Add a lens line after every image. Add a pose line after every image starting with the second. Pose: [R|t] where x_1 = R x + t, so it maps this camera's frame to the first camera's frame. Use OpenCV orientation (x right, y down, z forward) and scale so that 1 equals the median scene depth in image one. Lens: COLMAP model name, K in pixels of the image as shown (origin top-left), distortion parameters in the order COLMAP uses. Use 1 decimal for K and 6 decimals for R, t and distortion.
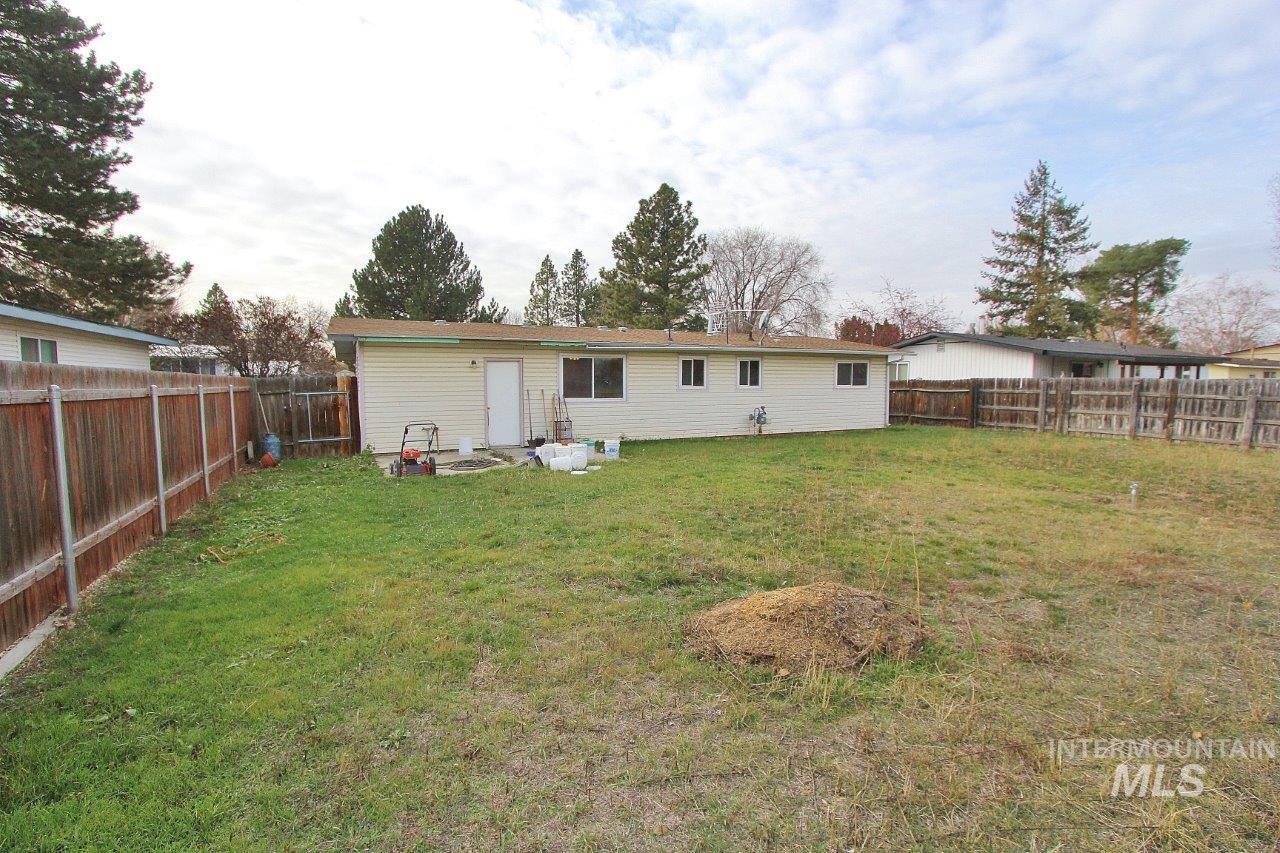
lens RADIAL K [[587.4, 0, 640.0], [0, 587.4, 426.5], [0, 0, 1]] dist [-0.057968, 0.000239]
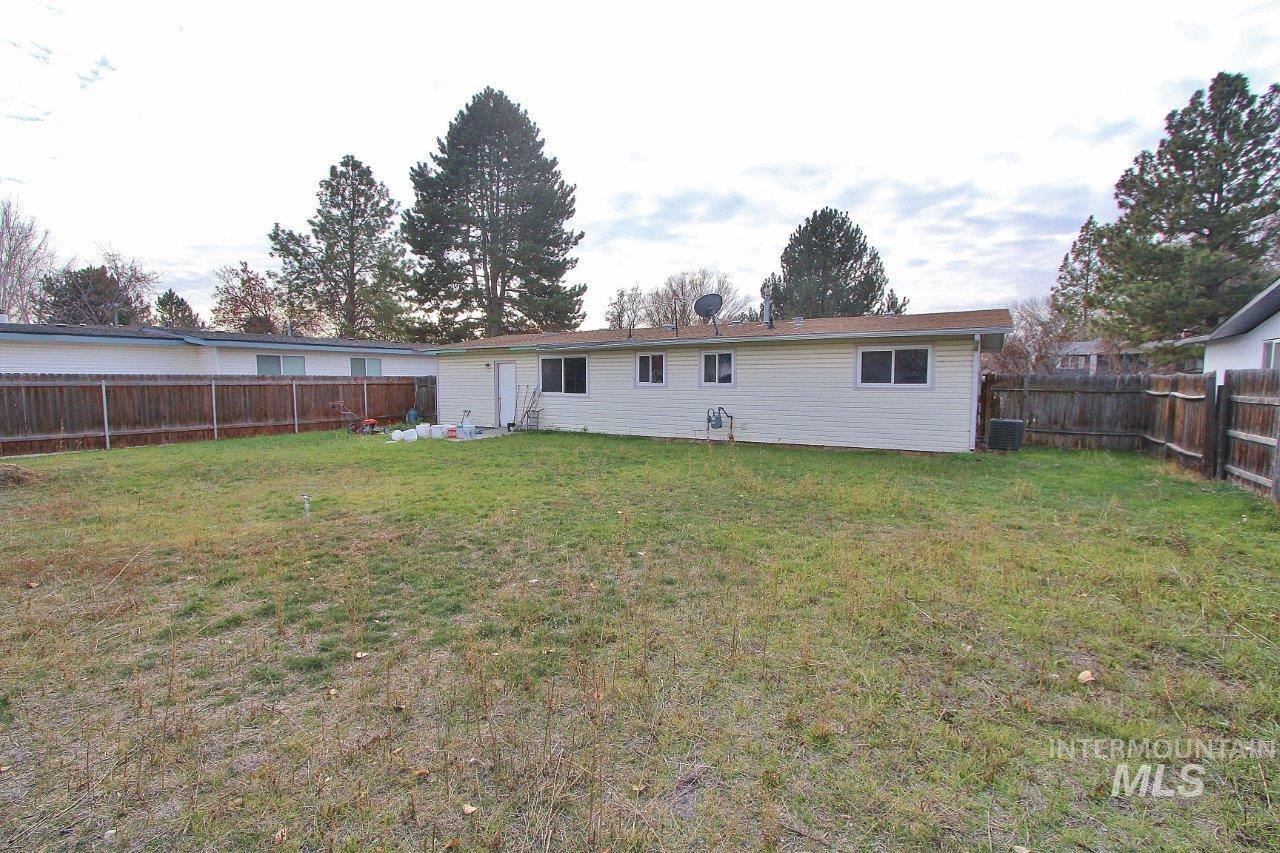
lens RADIAL K [[585.5, 0, 639.4], [0, 585.5, 422.7], [0, 0, 1]] dist [-0.014101, 0.001758]
pose [[0.555366, 0.061393, -0.829337, 0.847619], [-0.063829, 0.997476, 0.031096, -0.031705], [0.829153, 0.035666, 0.557883, 0.435497]]
